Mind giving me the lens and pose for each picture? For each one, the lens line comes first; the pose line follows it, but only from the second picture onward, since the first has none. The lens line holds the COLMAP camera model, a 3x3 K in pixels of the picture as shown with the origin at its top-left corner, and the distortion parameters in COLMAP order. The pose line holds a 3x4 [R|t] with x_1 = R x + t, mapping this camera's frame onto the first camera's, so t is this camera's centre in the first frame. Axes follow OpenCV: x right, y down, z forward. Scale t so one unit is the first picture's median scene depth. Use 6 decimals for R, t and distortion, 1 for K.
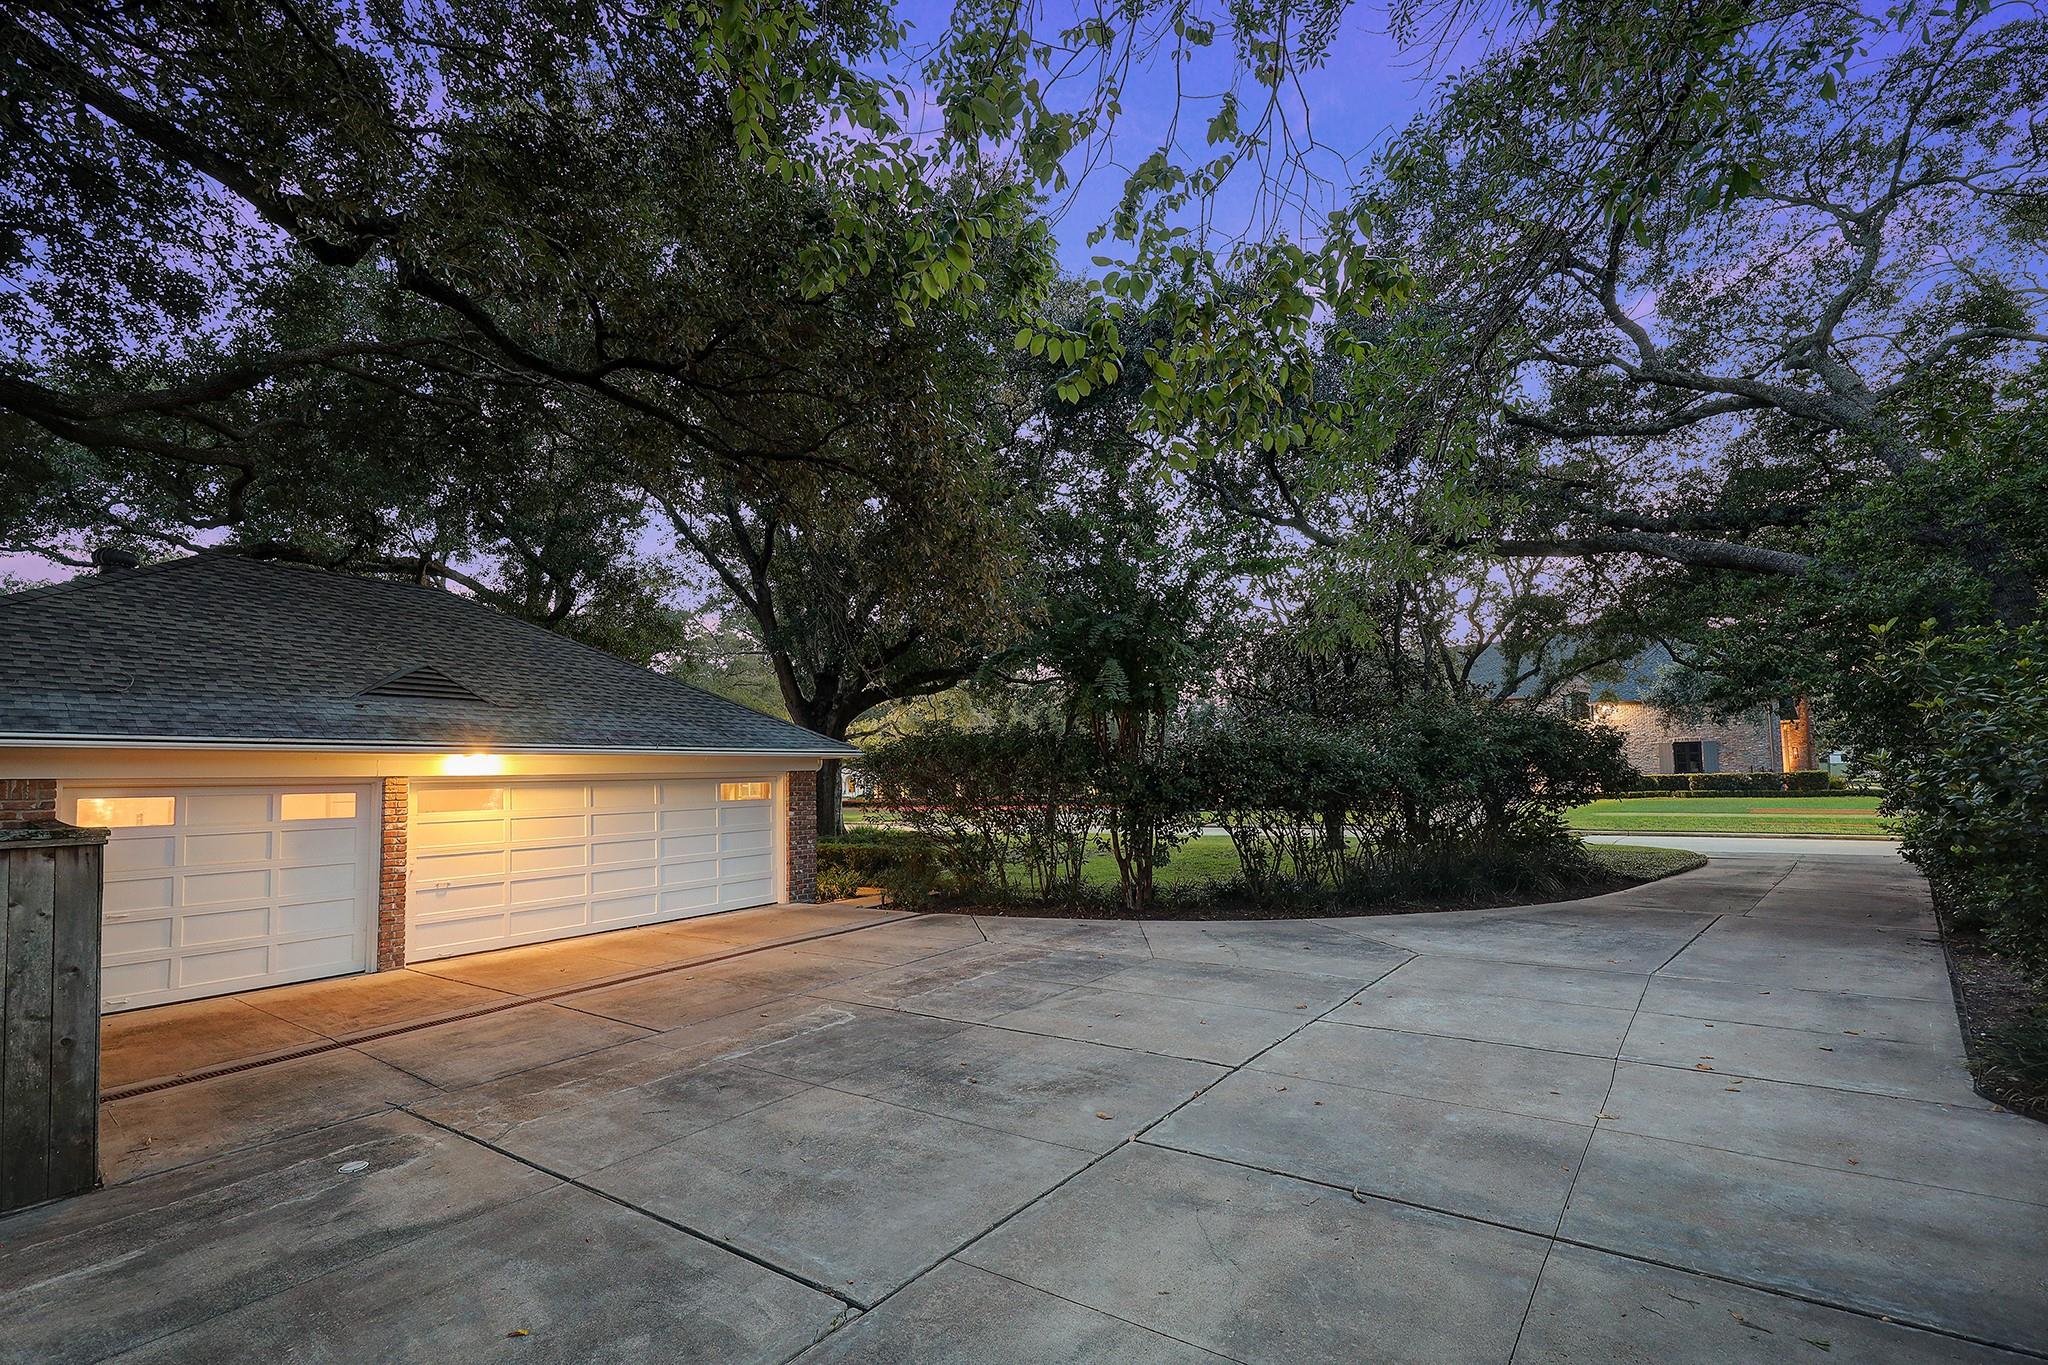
lens RADIAL K [[834.1, 0, 1030.5], [0, 834.1, 686.5], [0, 0, 1]] dist [0.002919, 0.000226]
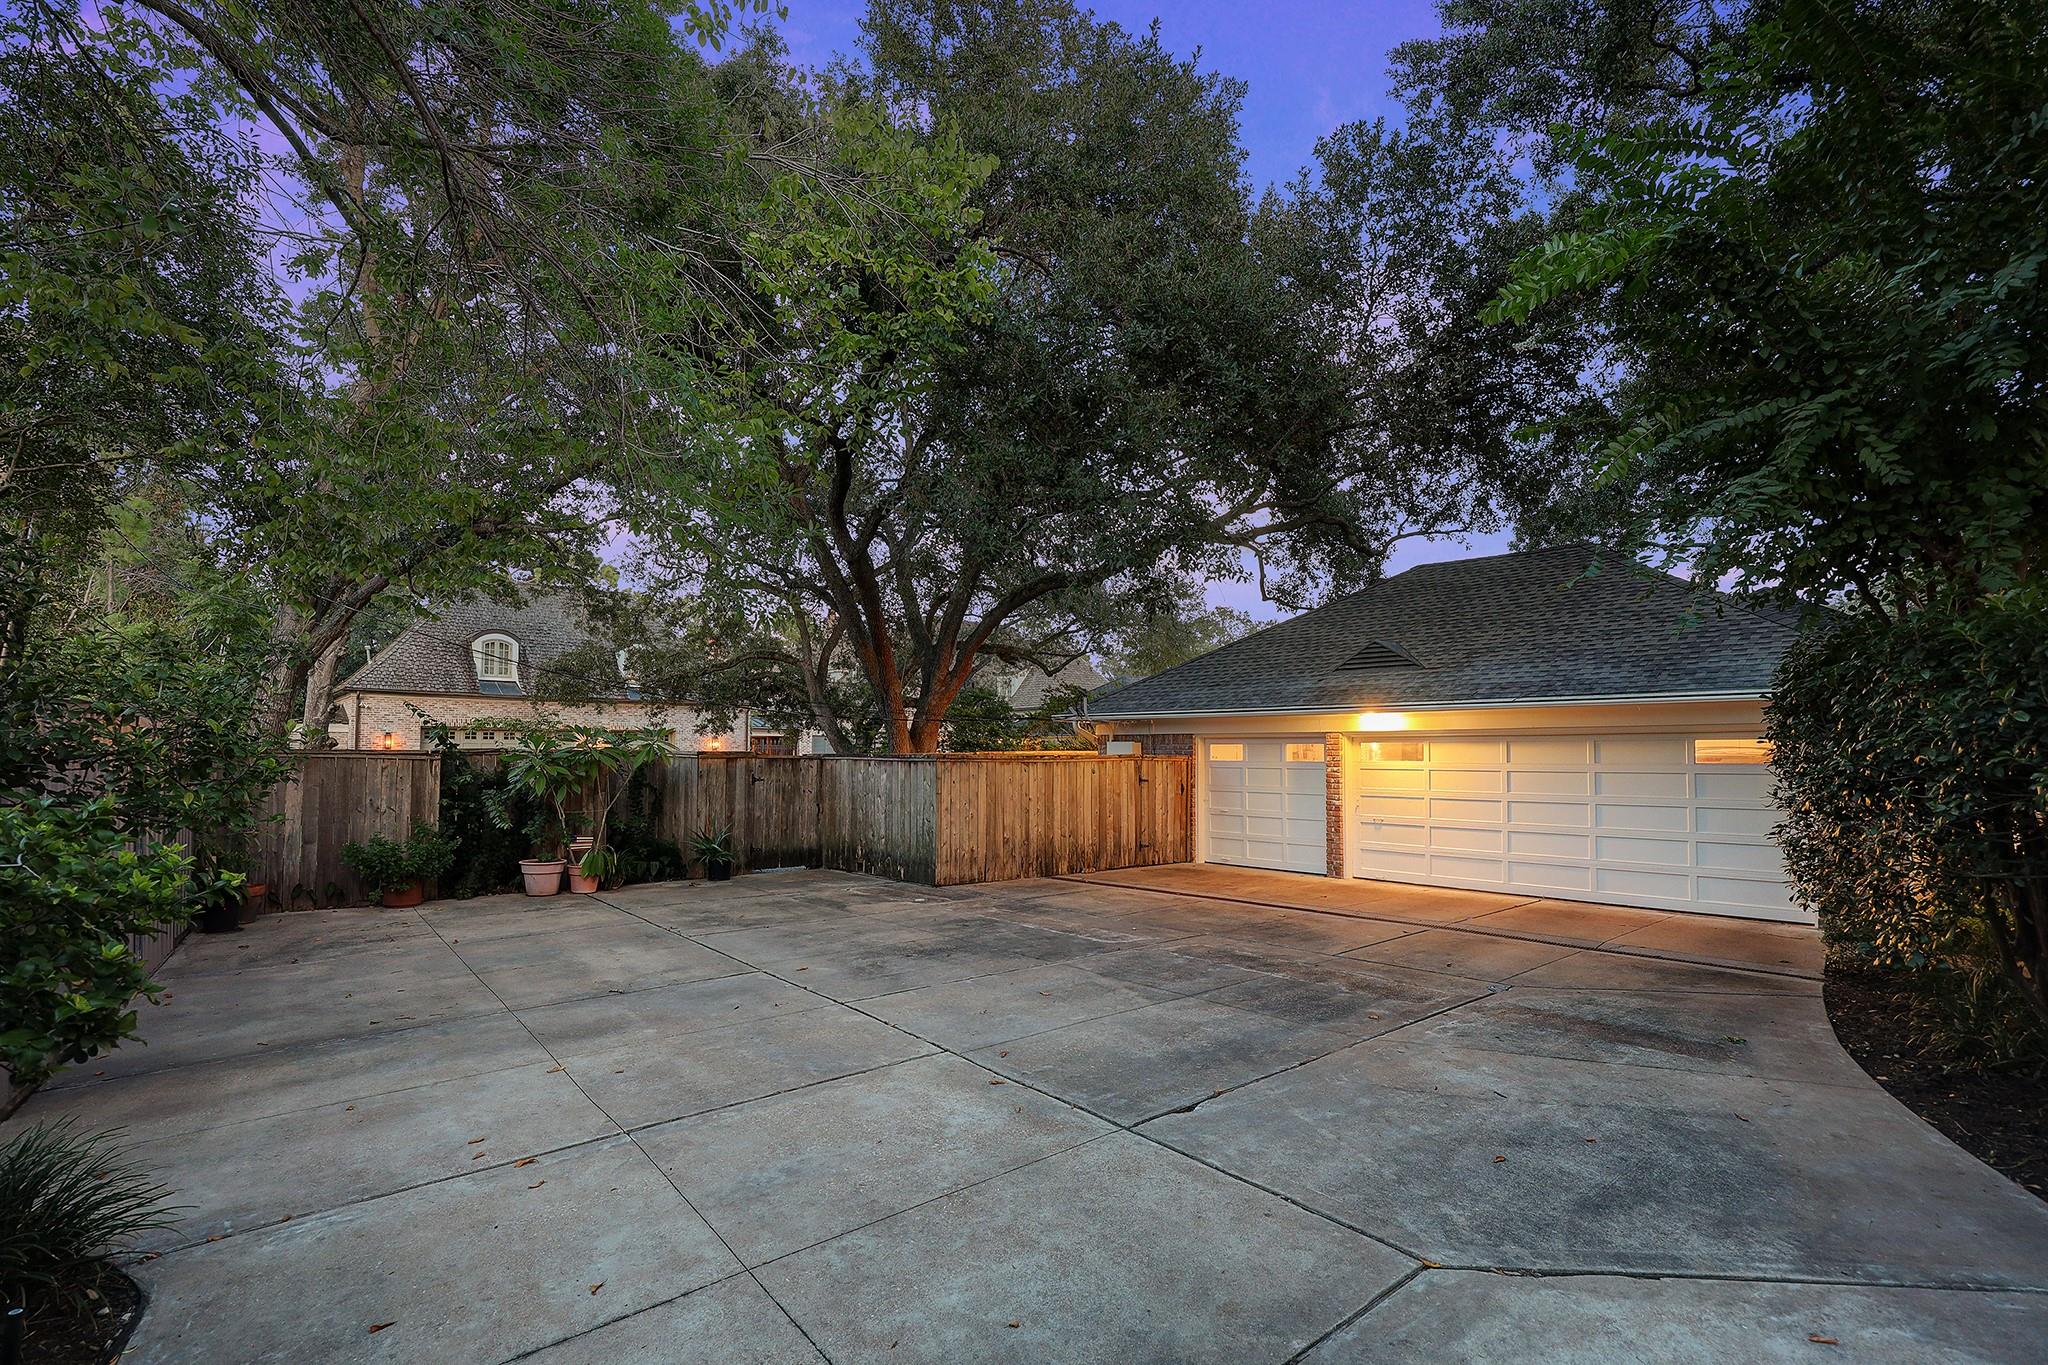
lens RADIAL K [[938.3, 0, 1025.6], [0, 938.3, 679.8], [0, 0, 1]] dist [-0.000159, 0.000212]
pose [[-0.199196, -0.051328, -0.978614, 0.991792], [0.115080, 0.990492, -0.075376, 0.105338], [0.973179, -0.127634, -0.191396, 1.054220]]
